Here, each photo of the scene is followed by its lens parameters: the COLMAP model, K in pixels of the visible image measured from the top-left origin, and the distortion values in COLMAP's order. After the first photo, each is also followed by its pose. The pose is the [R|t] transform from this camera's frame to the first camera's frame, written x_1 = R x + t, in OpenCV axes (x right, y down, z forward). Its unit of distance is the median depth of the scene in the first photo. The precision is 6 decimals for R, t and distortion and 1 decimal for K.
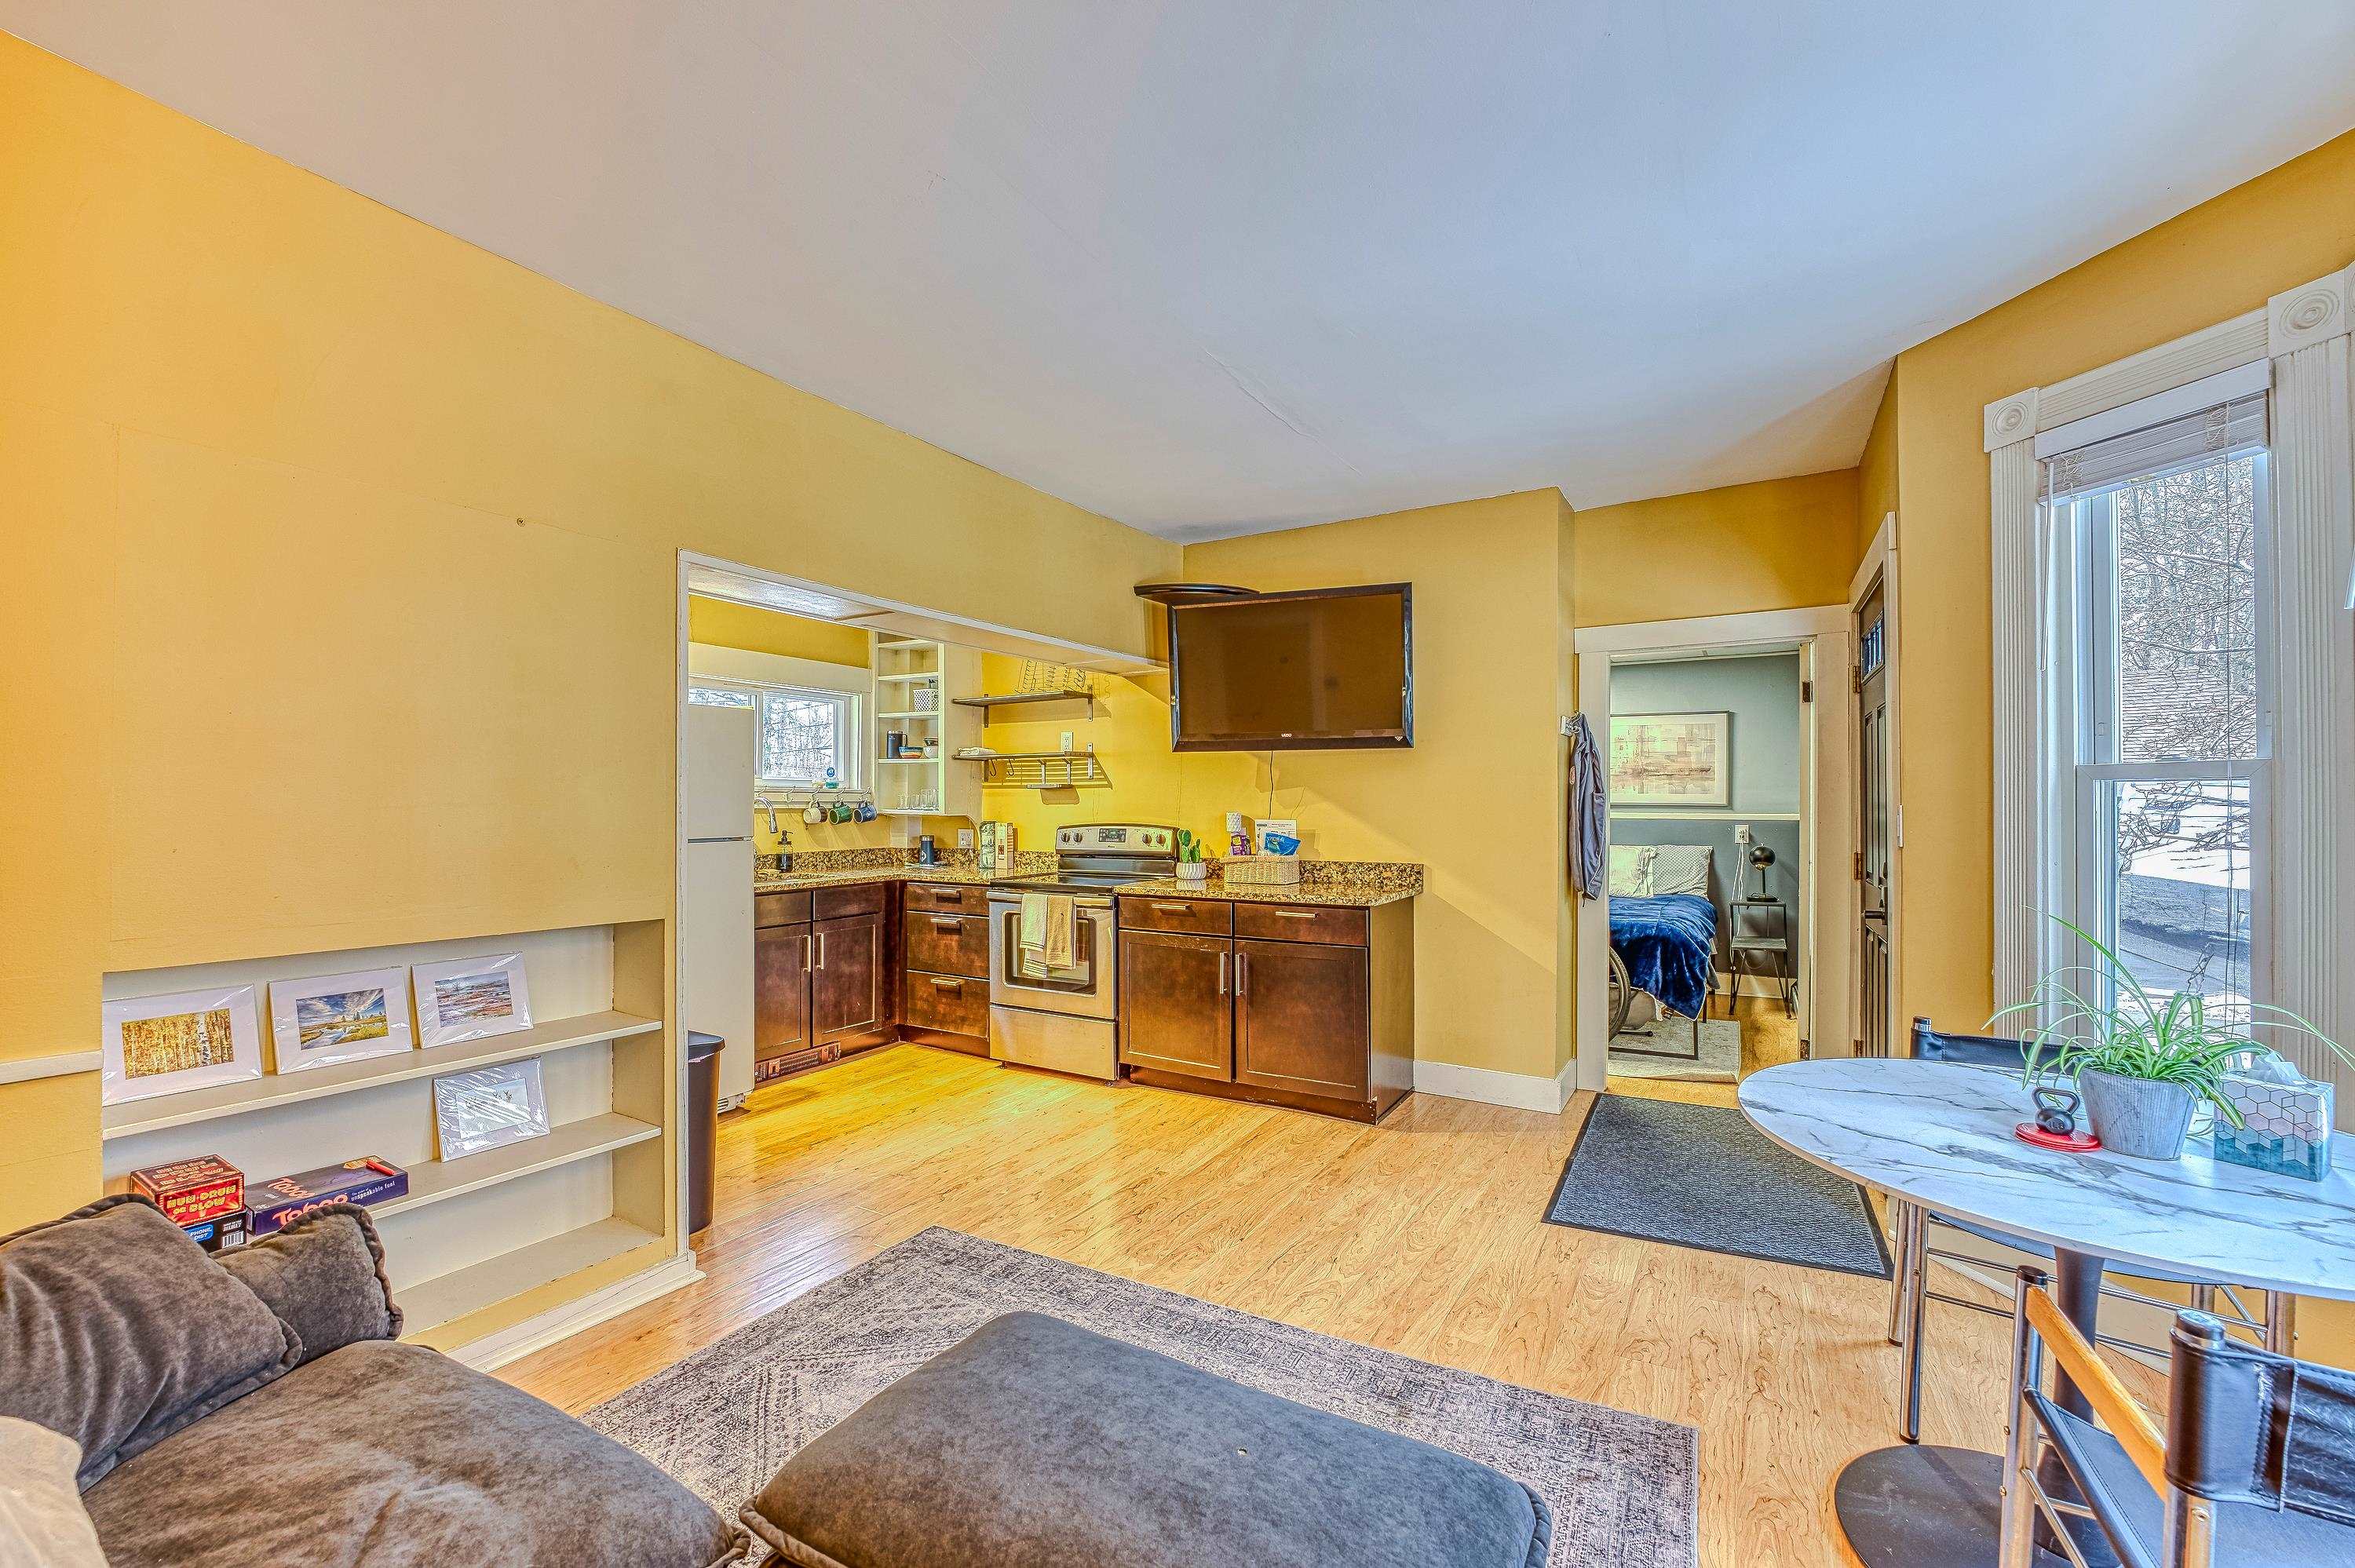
lens RADIAL K [[955.0, 0, 1183.3], [0, 955.0, 799.9], [0, 0, 1]] dist [-0.017754, 0.000154]
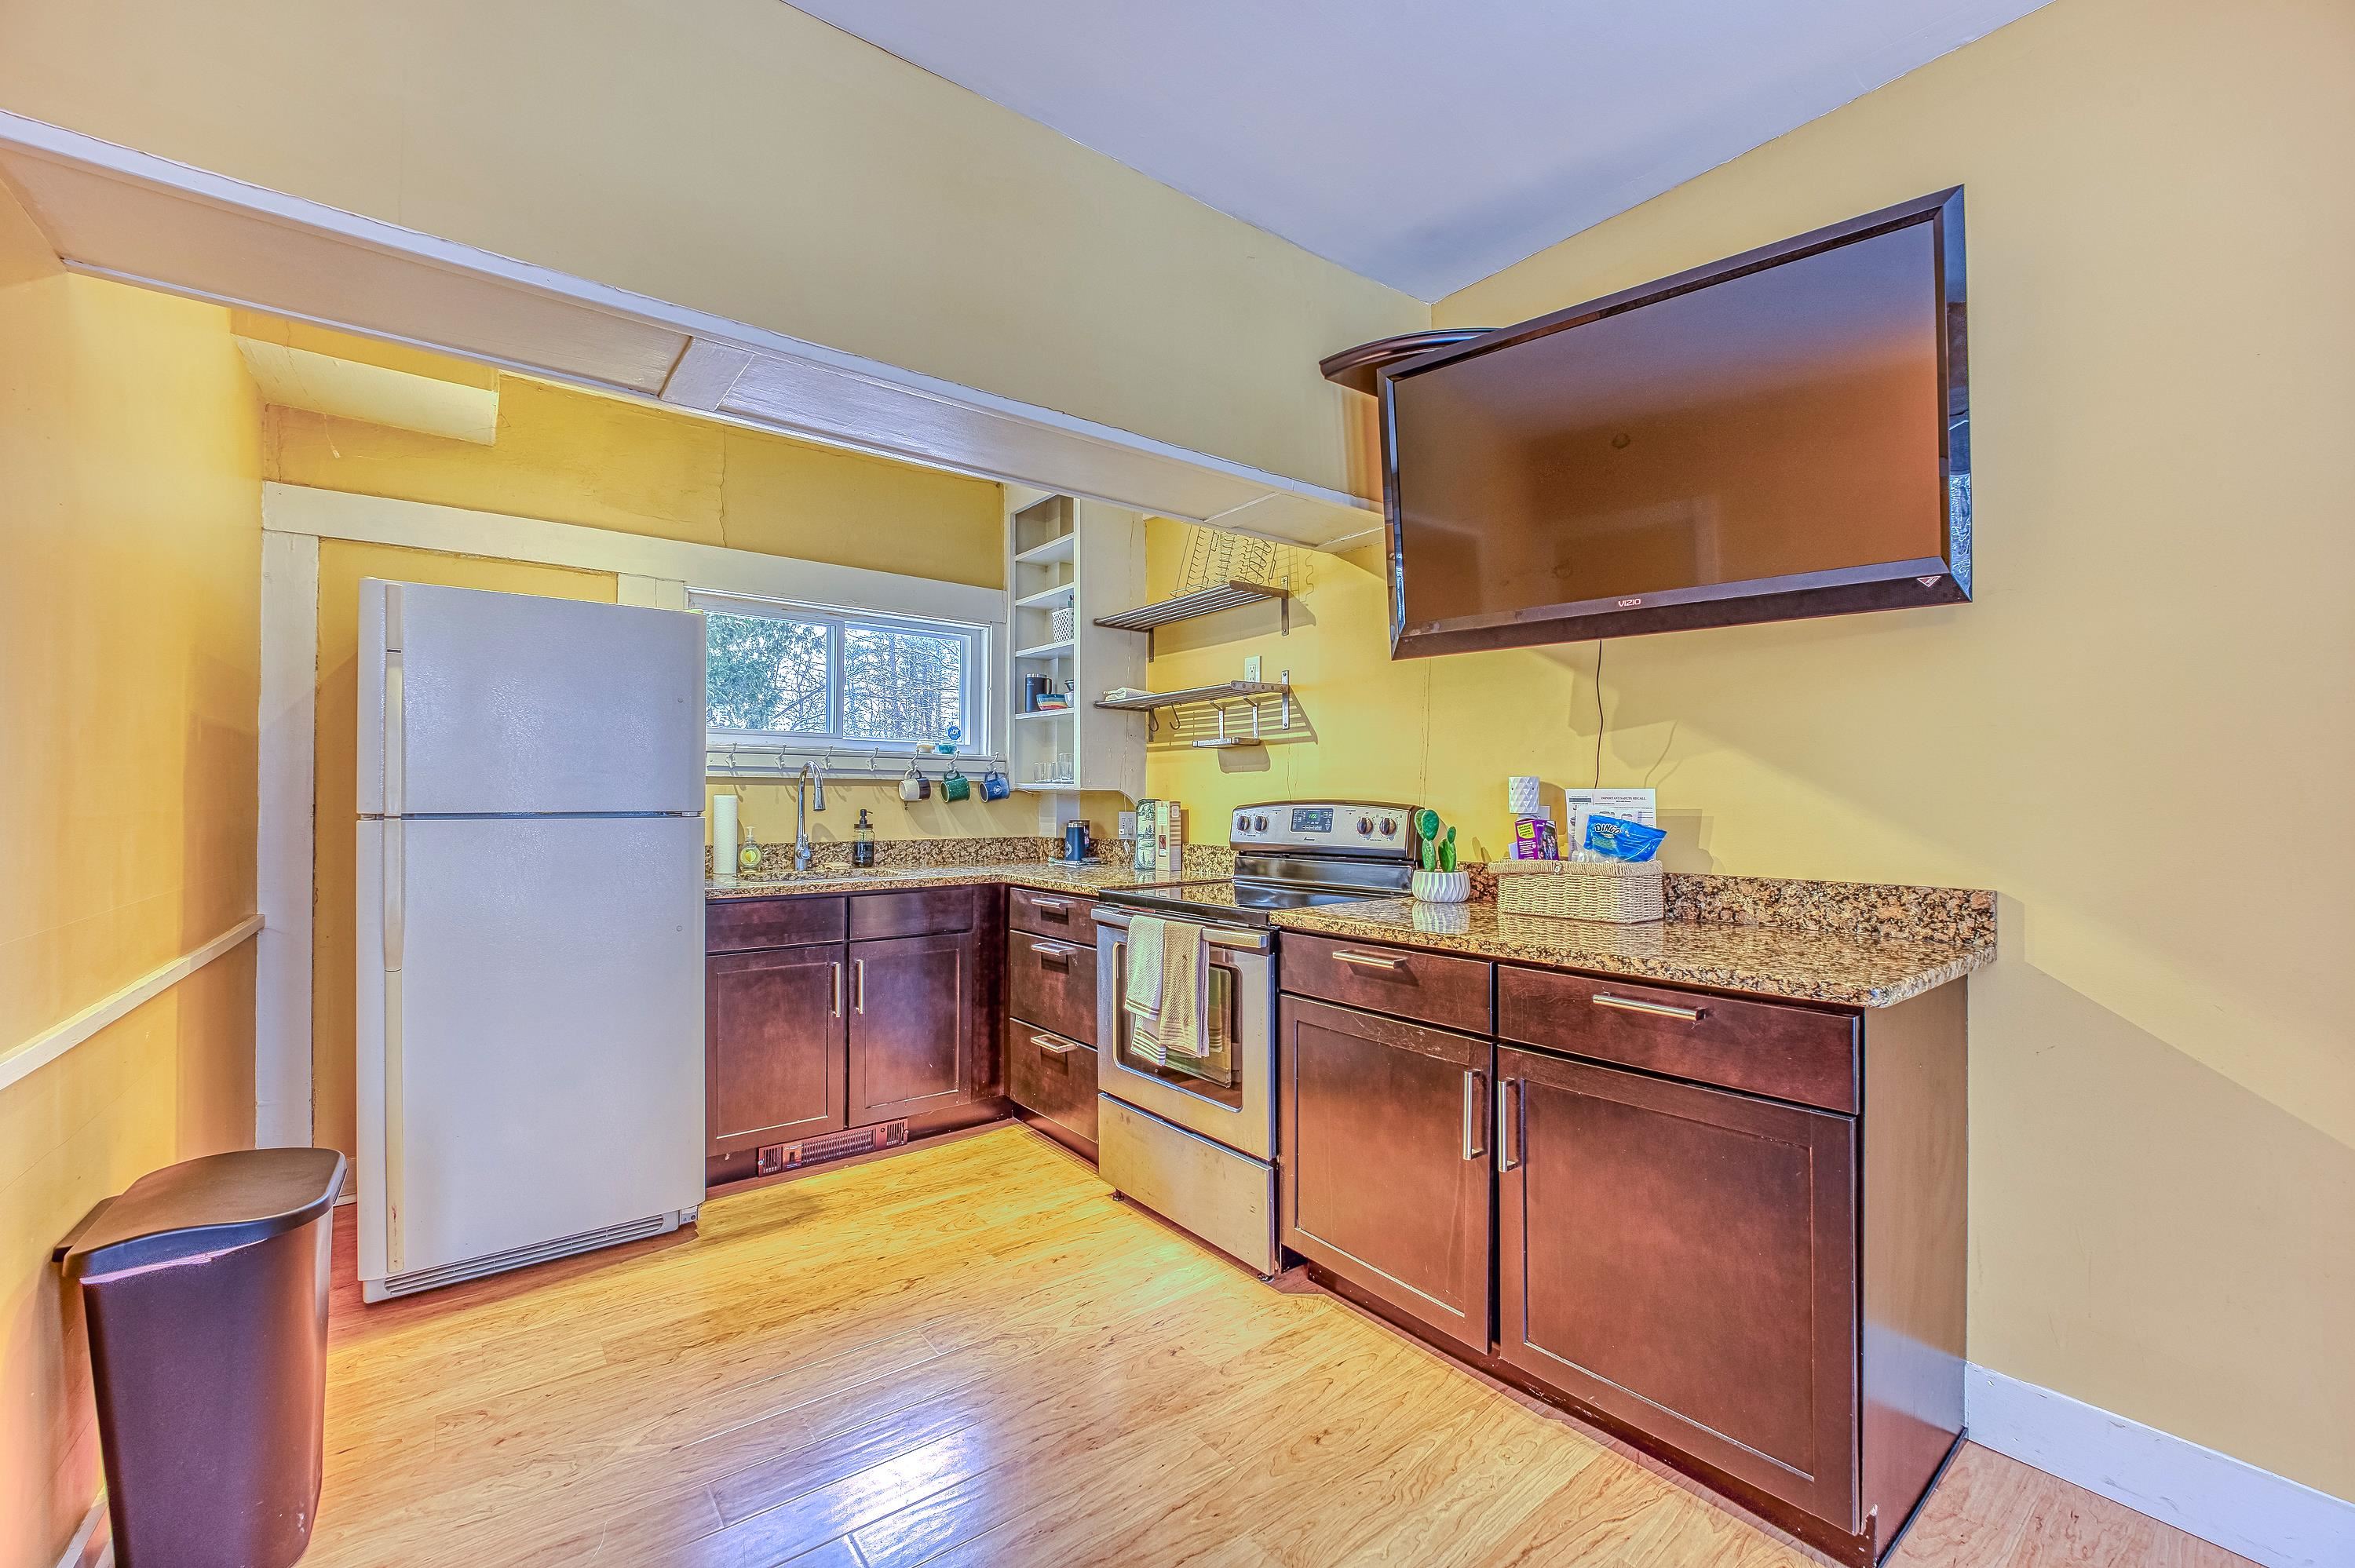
lens RADIAL K [[955.0, 0, 1147.5], [0, 955.0, 790.0], [0, 0, 1]] dist [-0.017754, 0.000154]
pose [[0.919696, -0.003576, -0.392615, 0.068333], [0.000876, 0.999975, -0.007056, 0.024223], [0.392630, 0.006145, 0.919676, 0.446597]]
